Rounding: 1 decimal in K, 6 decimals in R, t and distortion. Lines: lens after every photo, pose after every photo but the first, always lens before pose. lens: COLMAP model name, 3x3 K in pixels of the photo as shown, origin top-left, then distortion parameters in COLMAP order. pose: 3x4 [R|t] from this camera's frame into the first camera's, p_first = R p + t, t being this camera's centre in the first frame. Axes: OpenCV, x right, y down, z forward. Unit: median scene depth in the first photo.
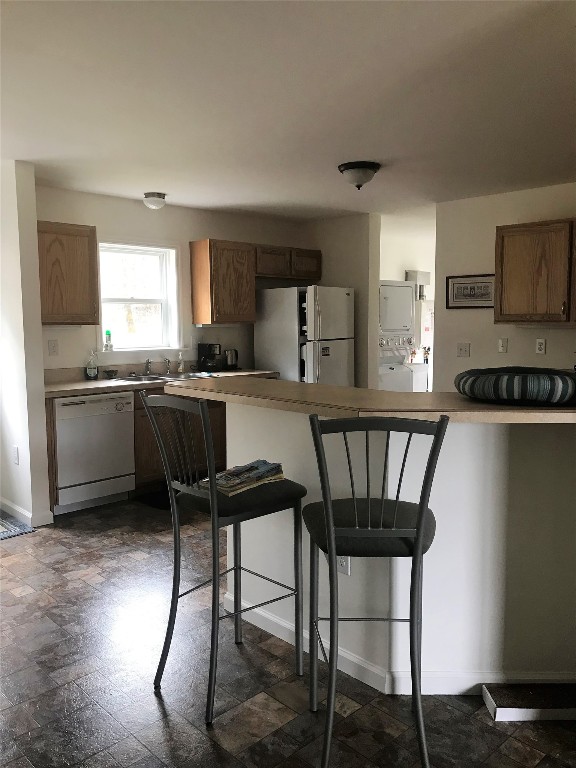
lens RADIAL K [[628.6, 0, 288.0], [0, 628.6, 384.0], [0, 0, 1]] dist [0.073369, -0.000011]
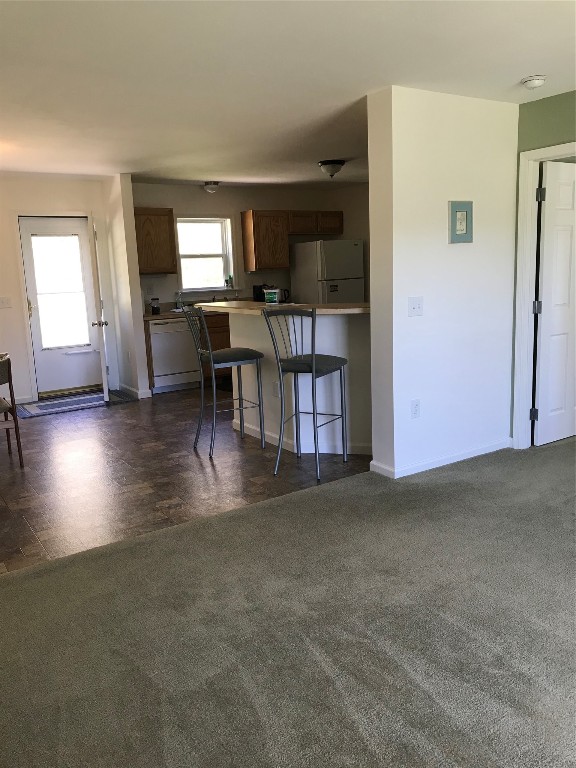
lens RADIAL K [[628.6, 0, 288.0], [0, 628.6, 384.0], [0, 0, 1]] dist [0.073369, -0.000011]
pose [[0.984594, -0.001323, -0.174849, 0.204222], [0.015584, 0.996656, 0.080214, 0.047851], [0.174158, -0.081703, 0.981322, -0.413800]]
